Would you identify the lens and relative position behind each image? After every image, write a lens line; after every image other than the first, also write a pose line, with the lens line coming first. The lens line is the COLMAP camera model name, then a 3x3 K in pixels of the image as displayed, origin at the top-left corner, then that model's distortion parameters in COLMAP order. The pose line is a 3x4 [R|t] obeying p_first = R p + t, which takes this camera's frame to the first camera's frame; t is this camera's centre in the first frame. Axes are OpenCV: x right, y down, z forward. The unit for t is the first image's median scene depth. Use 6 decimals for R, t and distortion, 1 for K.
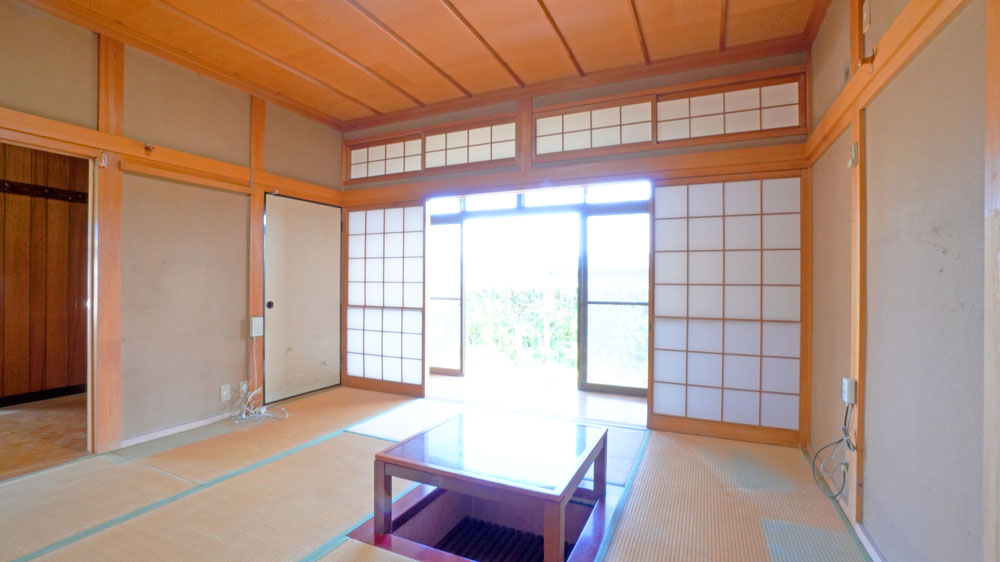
lens RADIAL K [[440.9, 0, 500.0], [0, 440.9, 281.0], [0, 0, 1]] dist [-0.062656, 0.022288]
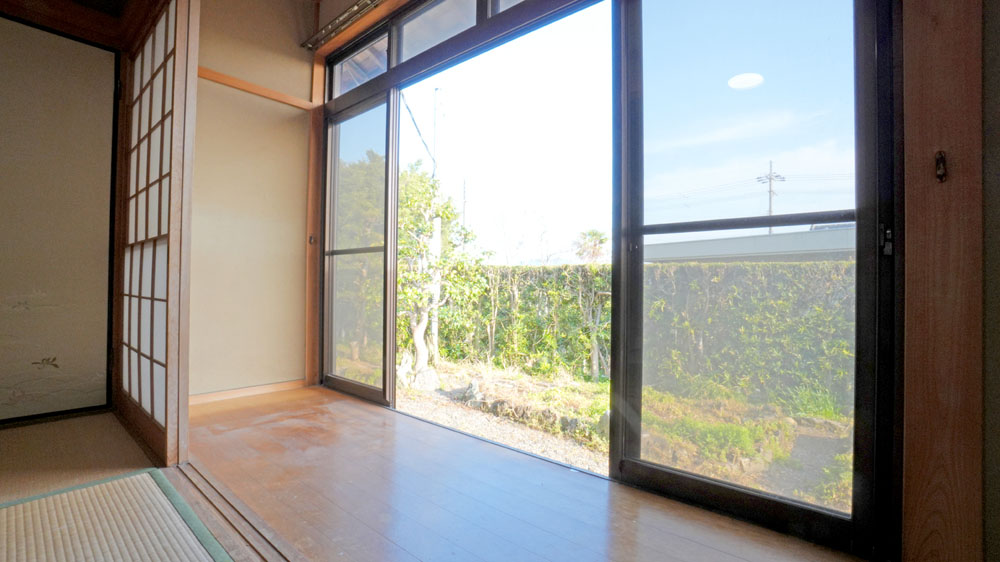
lens RADIAL K [[440.9, 0, 500.0], [0, 440.9, 281.0], [0, 0, 1]] dist [-0.062656, 0.022288]
pose [[0.964053, 0.004451, -0.265671, 0.206031], [-0.006920, 0.999941, -0.008359, 0.104707], [0.265618, 0.009897, 0.964027, 0.723509]]
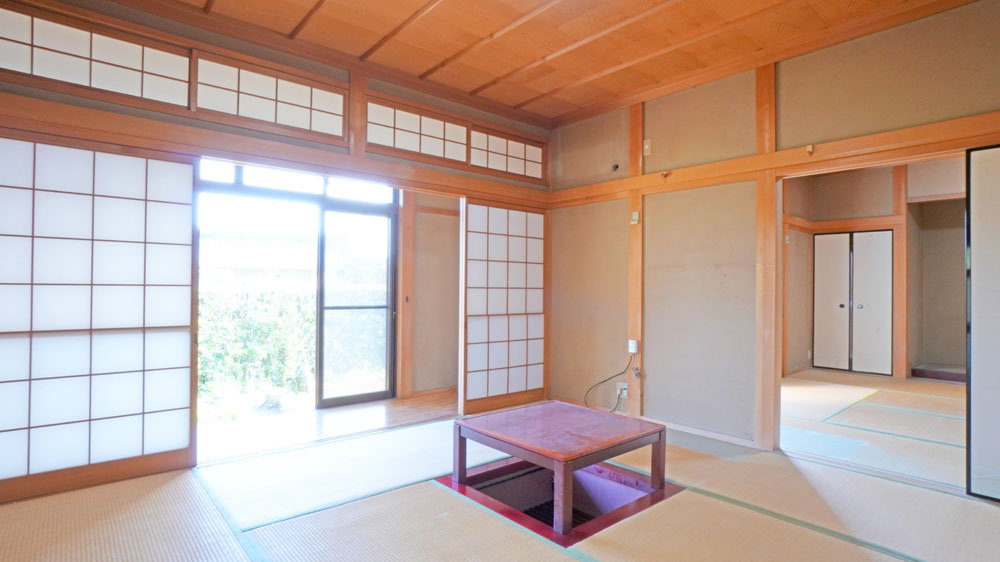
lens RADIAL K [[506.6, 0, 500.0], [0, 506.6, 281.0], [0, 0, 1]] dist [-0.018844, -0.000395]
pose [[0.415181, 0.008571, 0.909698, -0.655325], [-0.008735, 0.999947, -0.005435, -0.002910], [-0.909697, -0.005690, 0.415234, 0.292362]]
